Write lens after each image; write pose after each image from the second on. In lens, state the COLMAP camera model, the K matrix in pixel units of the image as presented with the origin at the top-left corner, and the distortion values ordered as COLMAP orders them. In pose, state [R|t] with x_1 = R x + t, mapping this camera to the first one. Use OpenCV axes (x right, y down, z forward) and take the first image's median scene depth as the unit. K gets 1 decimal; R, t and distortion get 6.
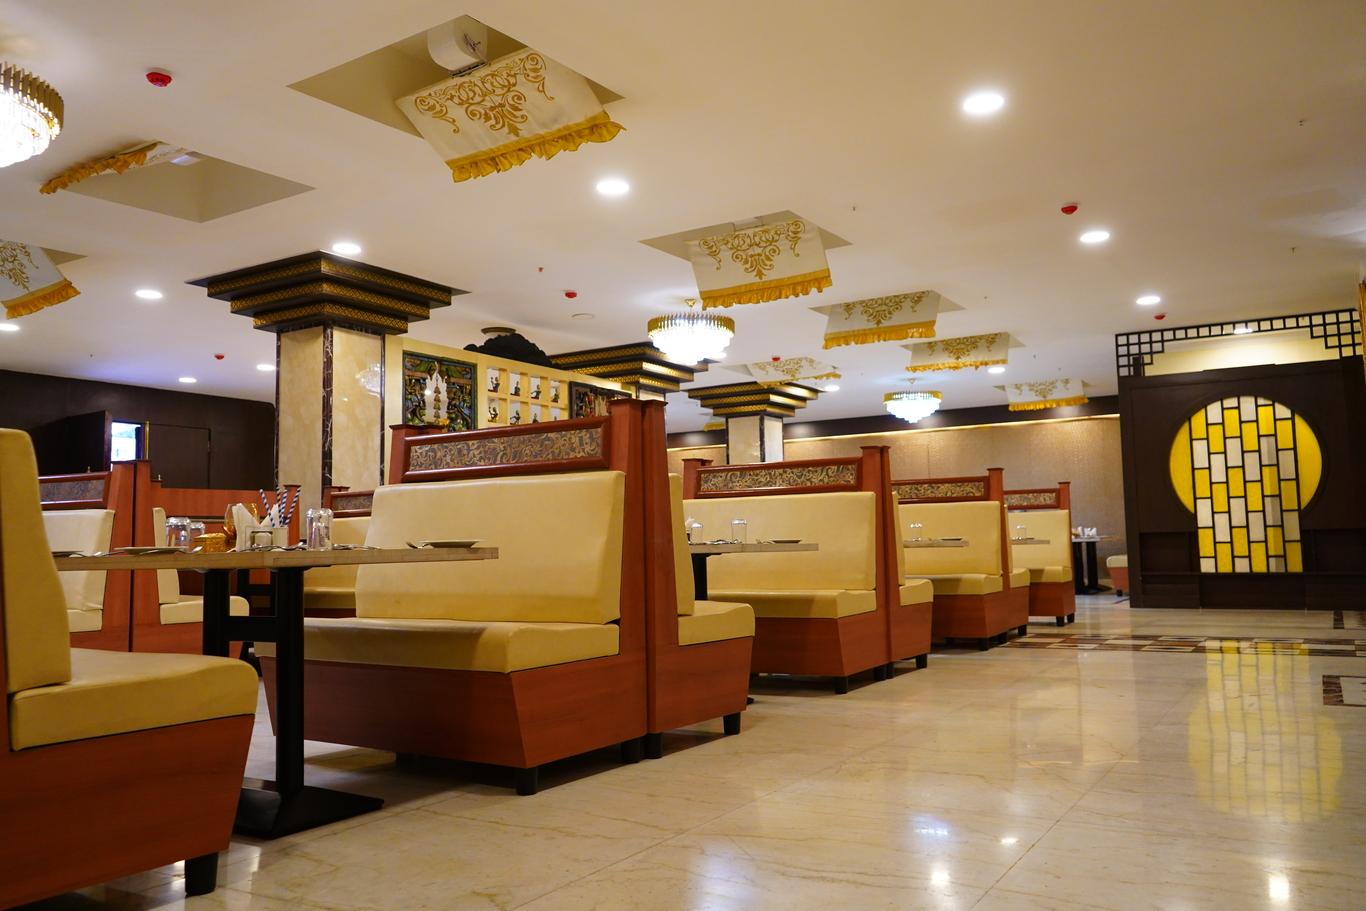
lens RADIAL K [[1082.3, 0, 688.2], [0, 1082.3, 462.0], [0, 0, 1]] dist [-0.015463, 0.015111]
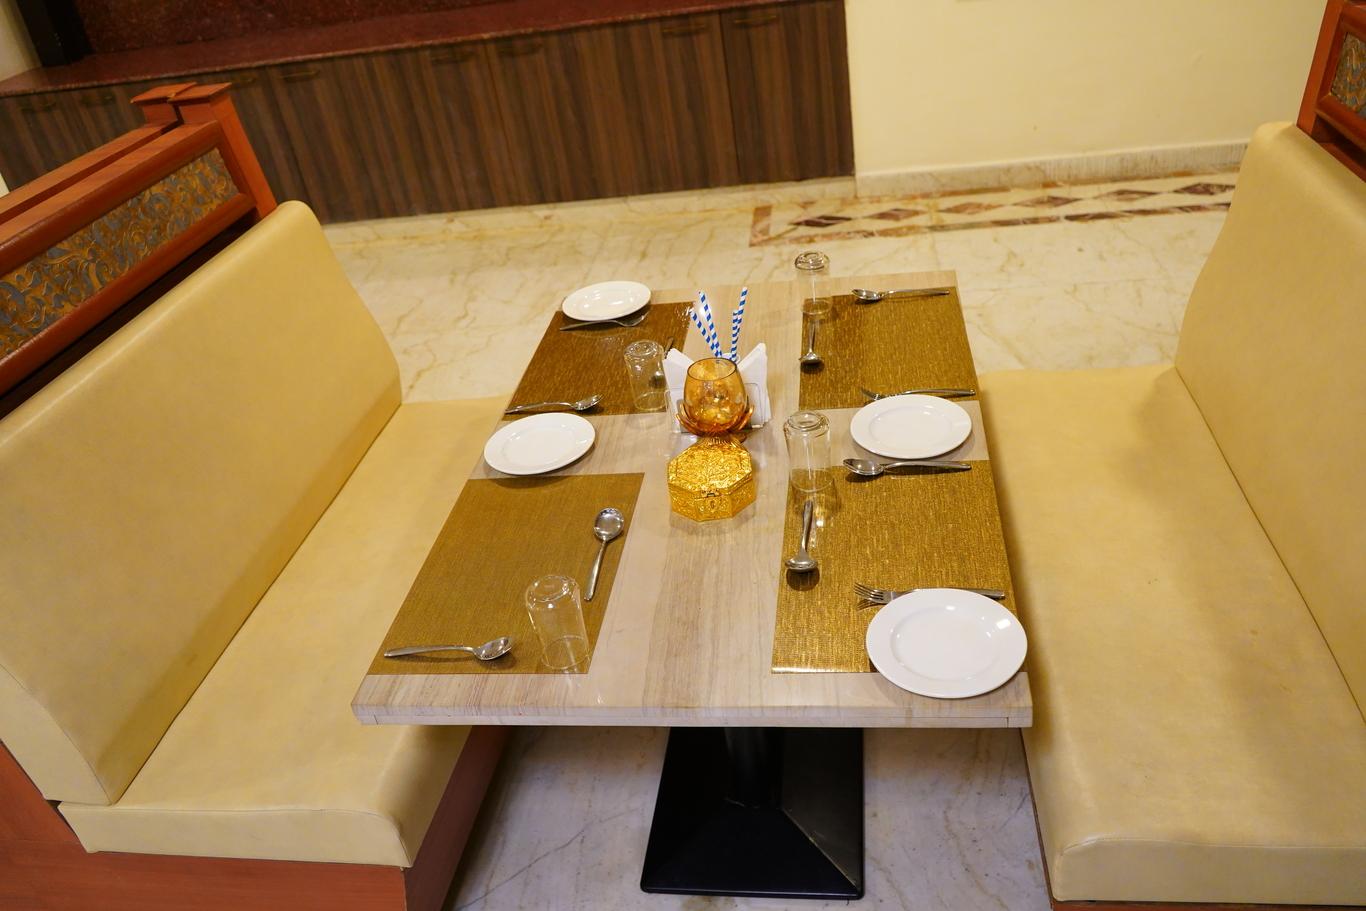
lens RADIAL K [[1082.3, 0, 673.6], [0, 1082.3, 439.0], [0, 0, 1]] dist [-0.015463, 0.015111]
pose [[-0.398551, -0.413303, 0.818742, -0.254736], [0.075663, 0.874846, 0.478456, -0.054468], [-0.914020, 0.252638, -0.317398, 0.353115]]
